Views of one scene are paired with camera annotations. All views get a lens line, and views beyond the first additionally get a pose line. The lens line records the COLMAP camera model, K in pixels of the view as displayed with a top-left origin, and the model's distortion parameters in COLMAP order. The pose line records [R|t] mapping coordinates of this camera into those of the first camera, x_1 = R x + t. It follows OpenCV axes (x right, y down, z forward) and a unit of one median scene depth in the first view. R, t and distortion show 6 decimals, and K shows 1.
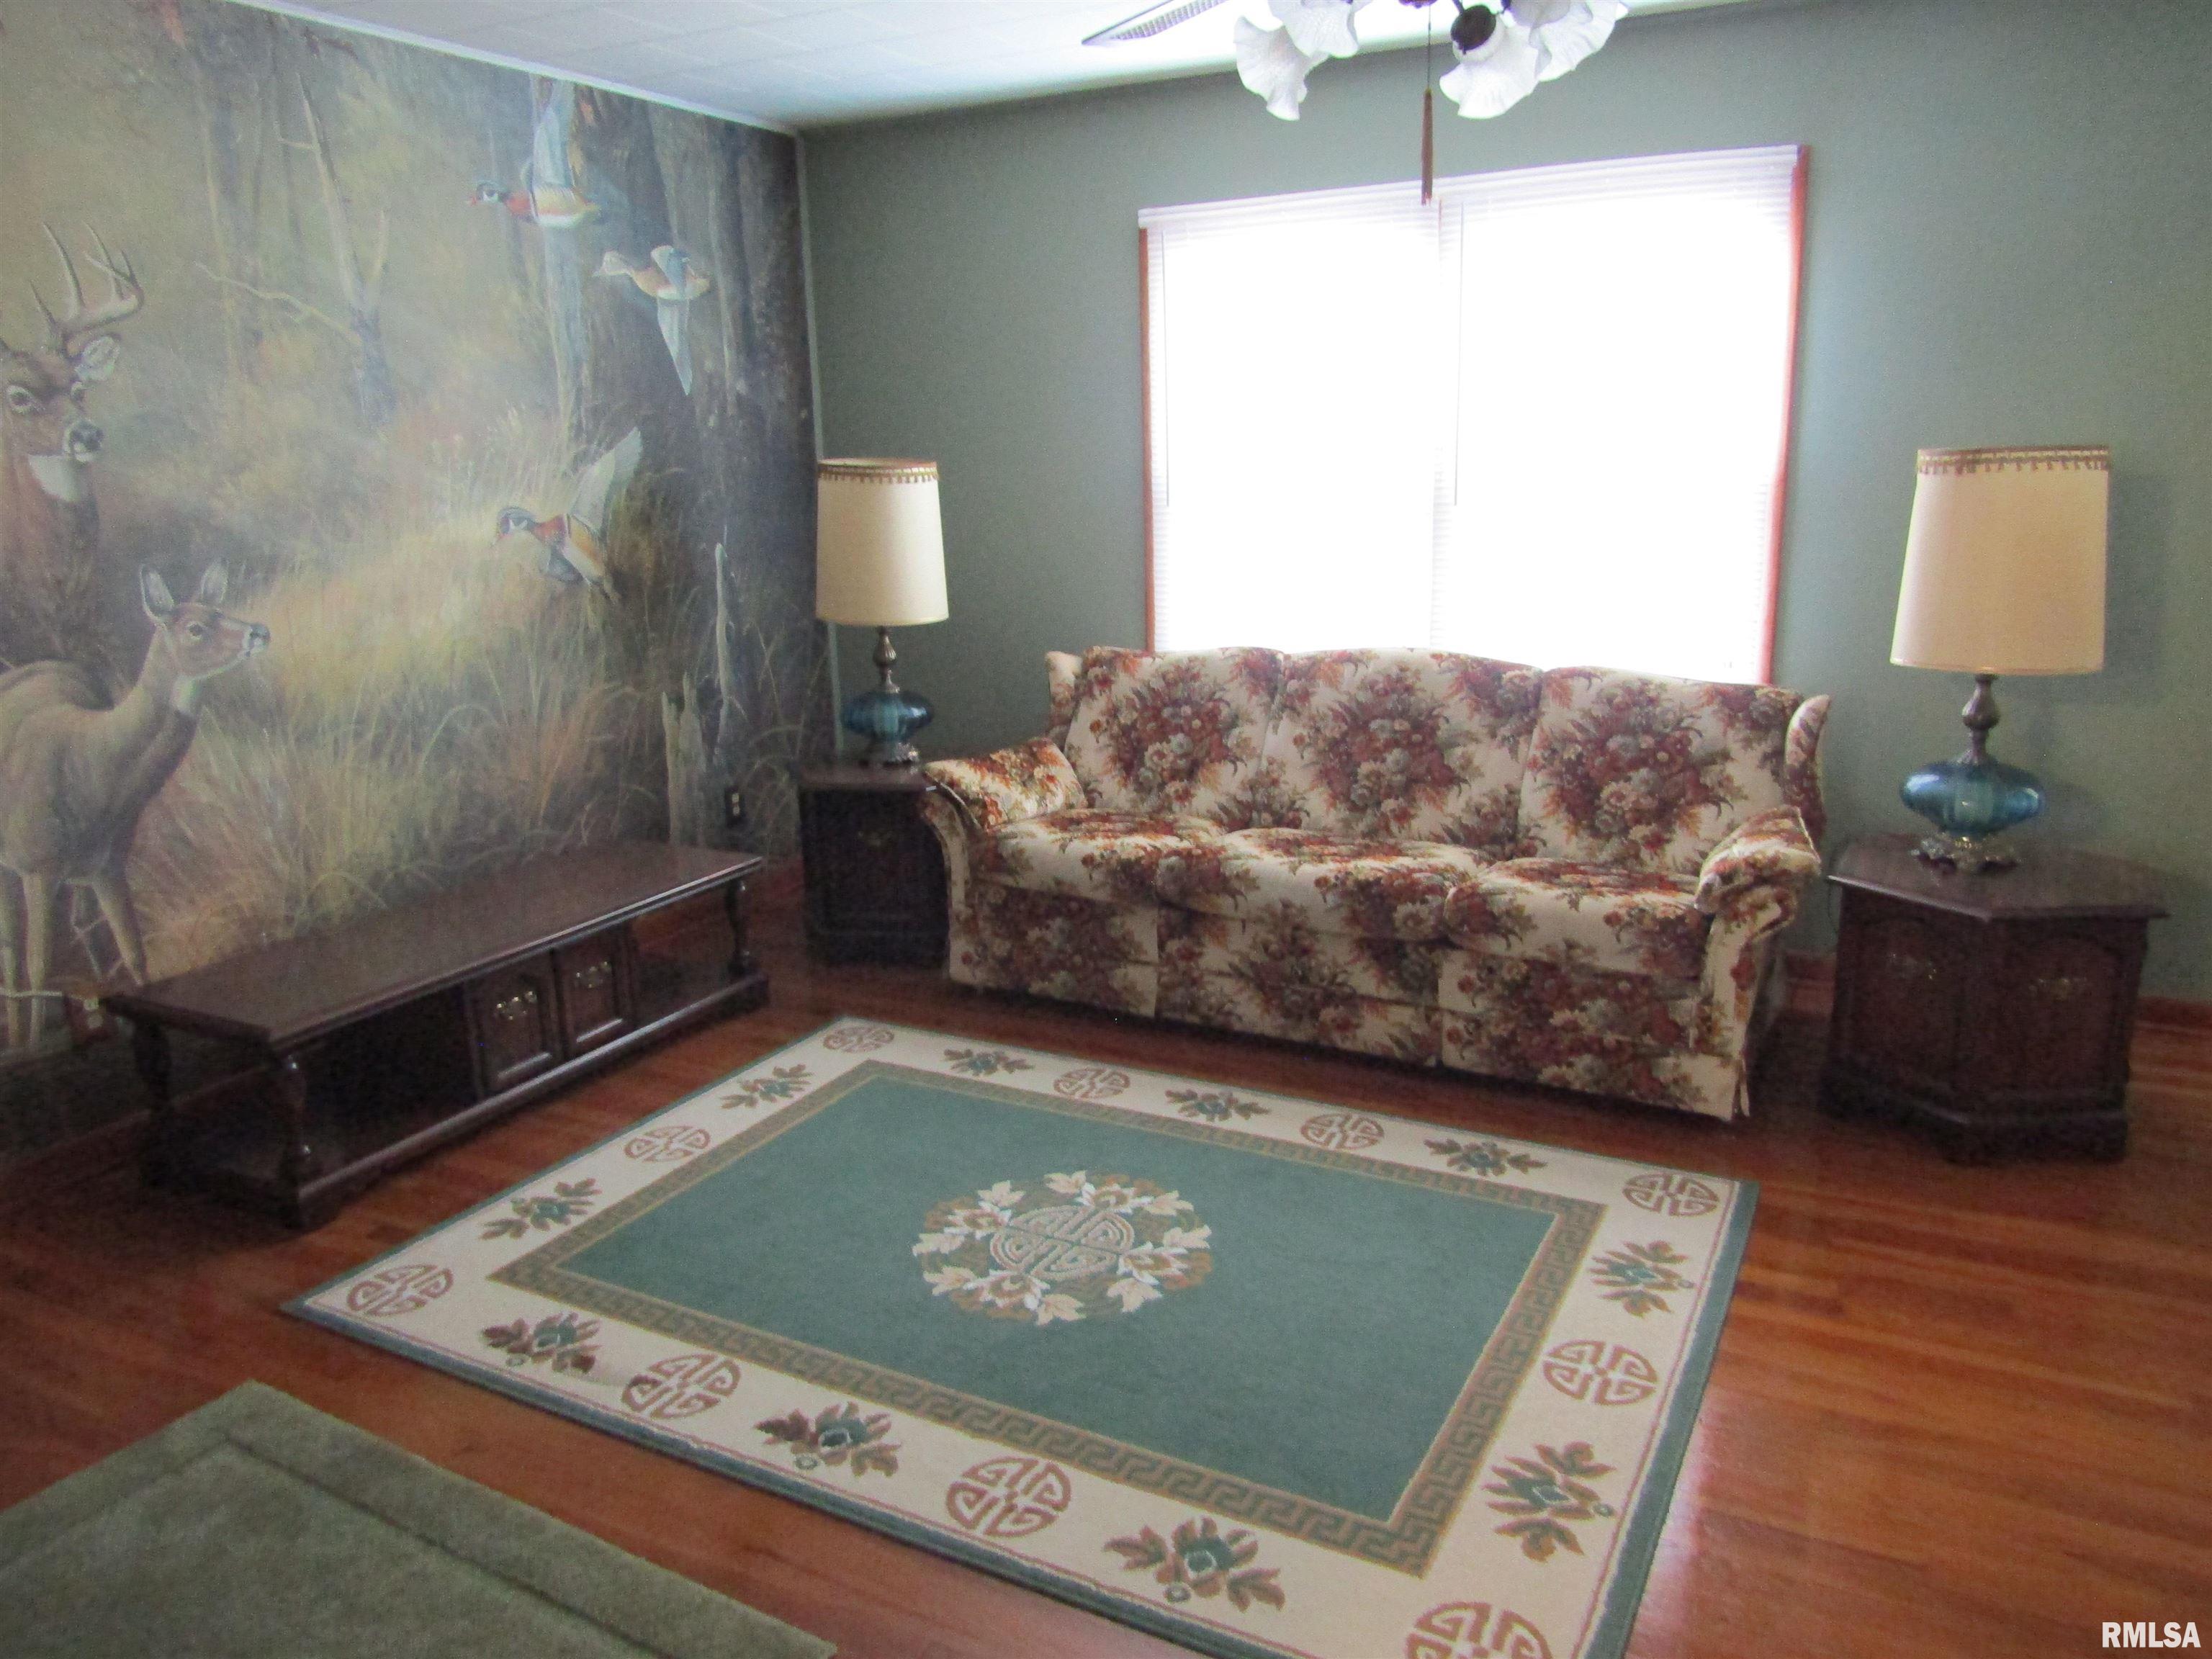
lens RADIAL K [[1575.5, 0, 1108.7], [0, 1575.5, 825.1], [0, 0, 1]] dist [0.000582, -0.004828]
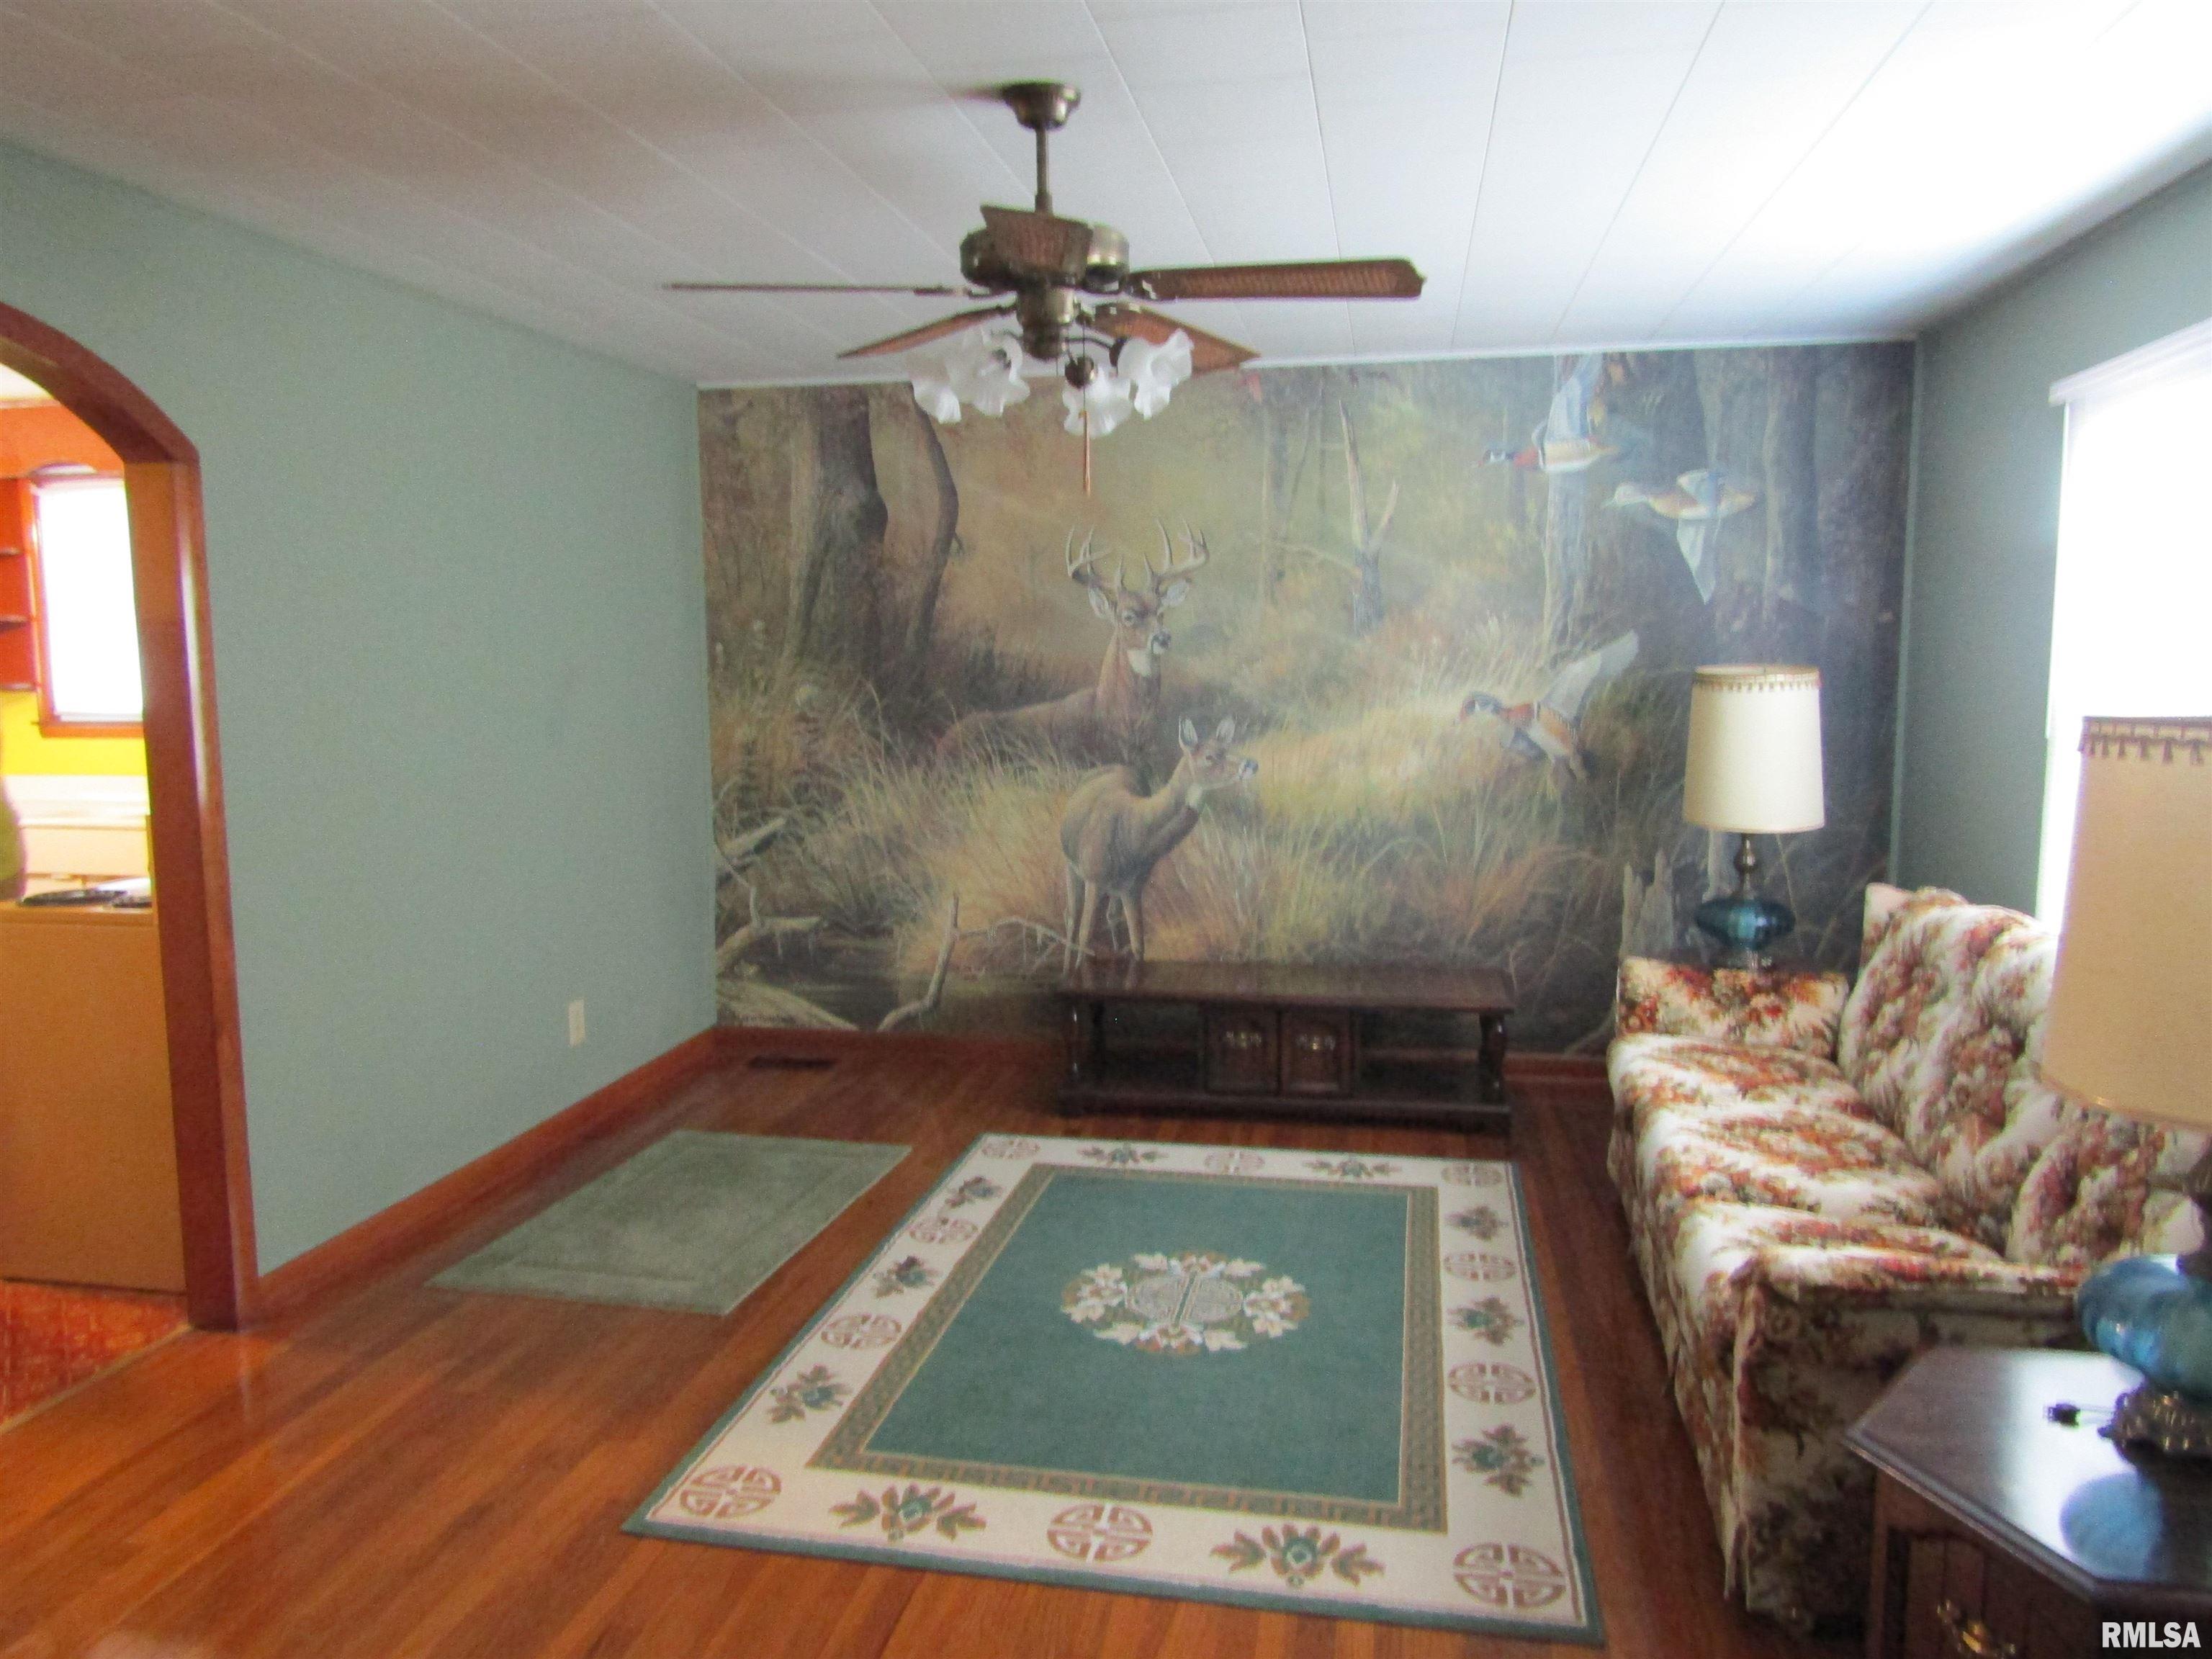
lens RADIAL K [[1575.5, 0, 1107.7], [0, 1575.5, 832.1], [0, 0, 1]] dist [0.000582, -0.004828]
pose [[0.296394, 0.134559, -0.945539, 0.839410], [-0.225870, 0.971816, 0.067496, -0.125177], [0.927973, 0.193564, 0.318434, 0.381141]]
